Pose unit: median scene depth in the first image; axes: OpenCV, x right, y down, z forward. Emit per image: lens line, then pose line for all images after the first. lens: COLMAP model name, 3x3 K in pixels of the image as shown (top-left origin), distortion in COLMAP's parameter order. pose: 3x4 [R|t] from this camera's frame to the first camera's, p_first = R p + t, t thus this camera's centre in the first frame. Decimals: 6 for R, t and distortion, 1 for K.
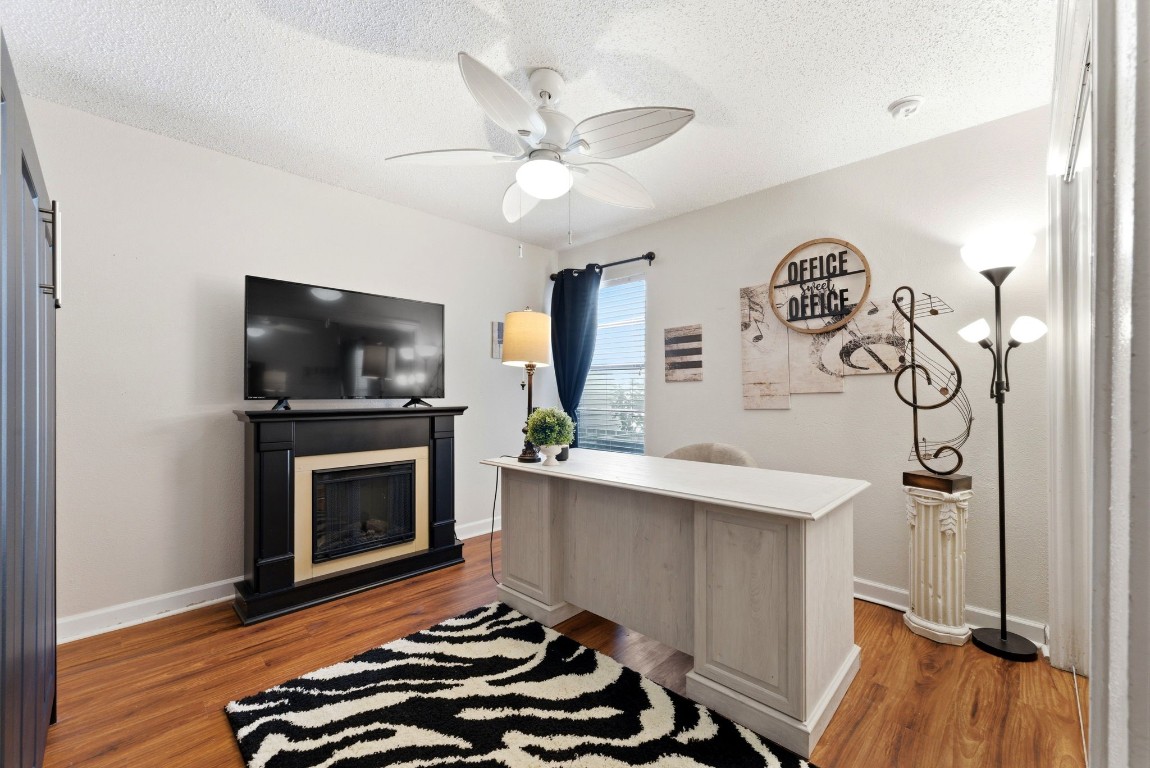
lens RADIAL K [[459.4, 0, 588.7], [0, 459.4, 389.1], [0, 0, 1]] dist [-0.002436, -0.000148]
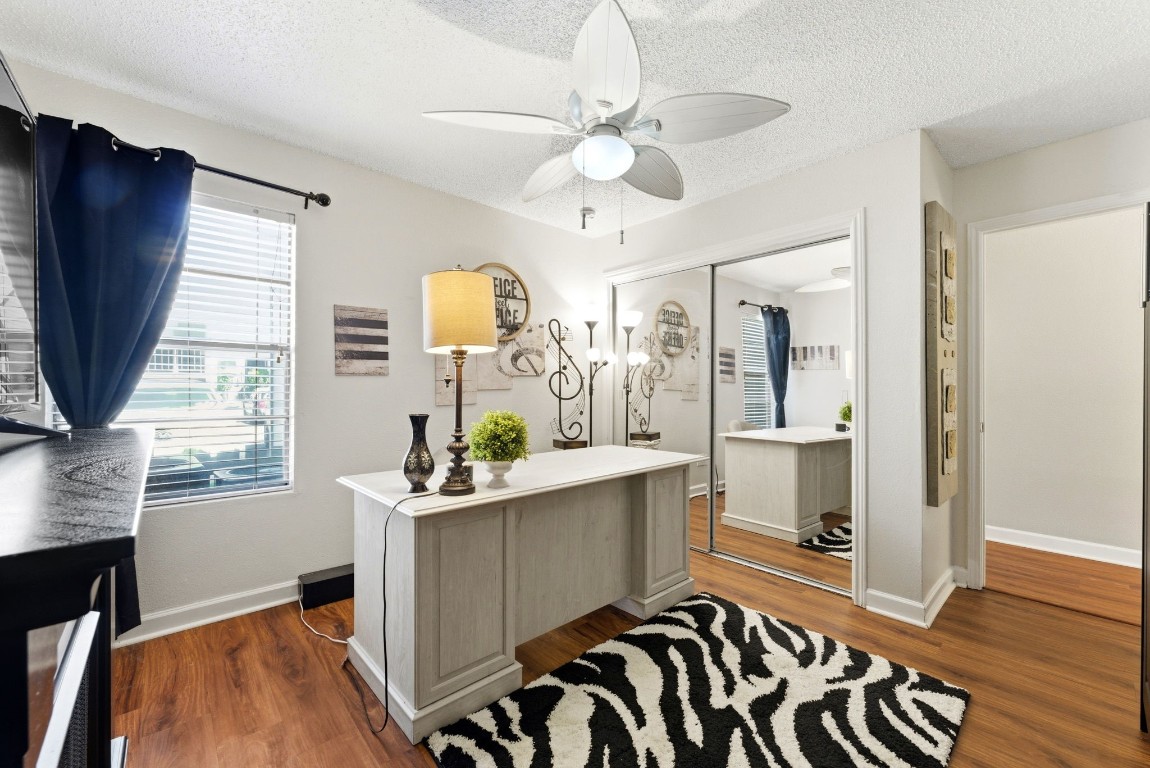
lens RADIAL K [[464.3, 0, 587.4], [0, 464.3, 385.3], [0, 0, 1]] dist [-0.000175, -0.000087]
pose [[0.068269, 0.004745, 0.997656, -0.835693], [-0.012502, 0.999914, -0.003900, -0.001201], [-0.997589, -0.012207, 0.068323, 0.793548]]
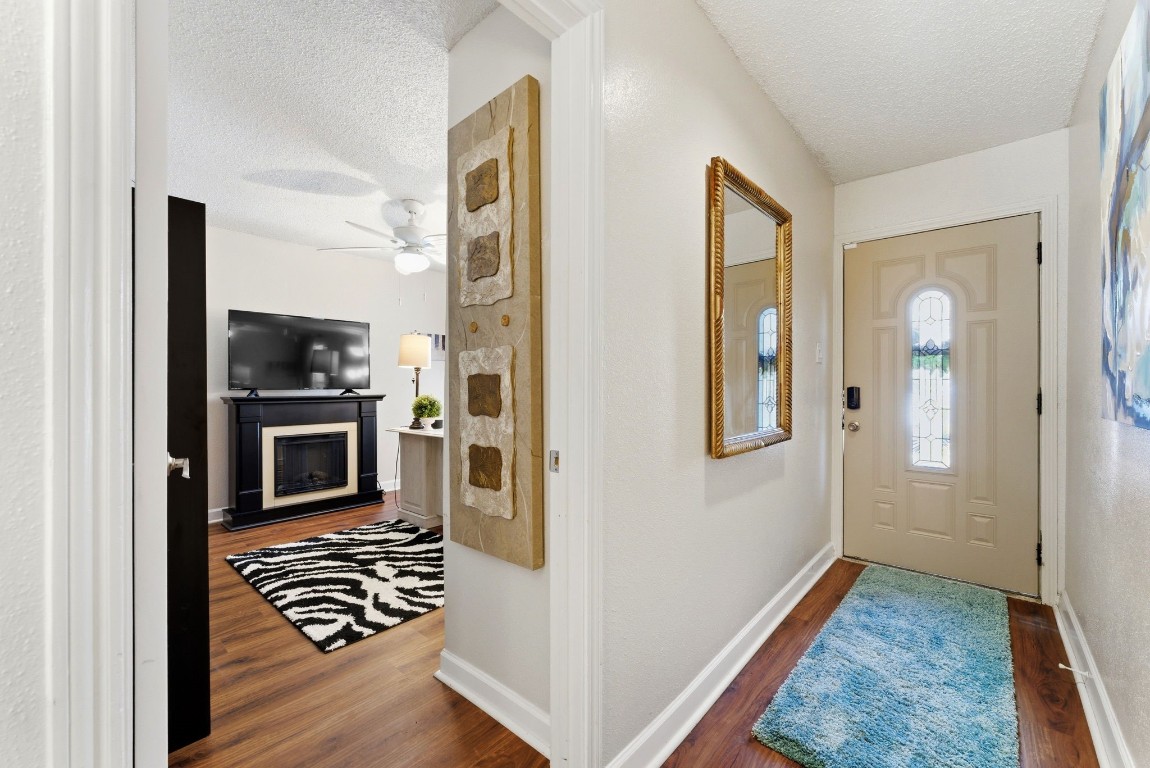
lens RADIAL K [[464.3, 0, 587.4], [0, 464.3, 385.3], [0, 0, 1]] dist [-0.000175, -0.000087]
pose [[0.998748, -0.001525, 0.049998, 0.388914], [0.000977, 0.999939, 0.010983, -0.008812], [-0.050011, -0.010920, 0.998689, -0.637705]]
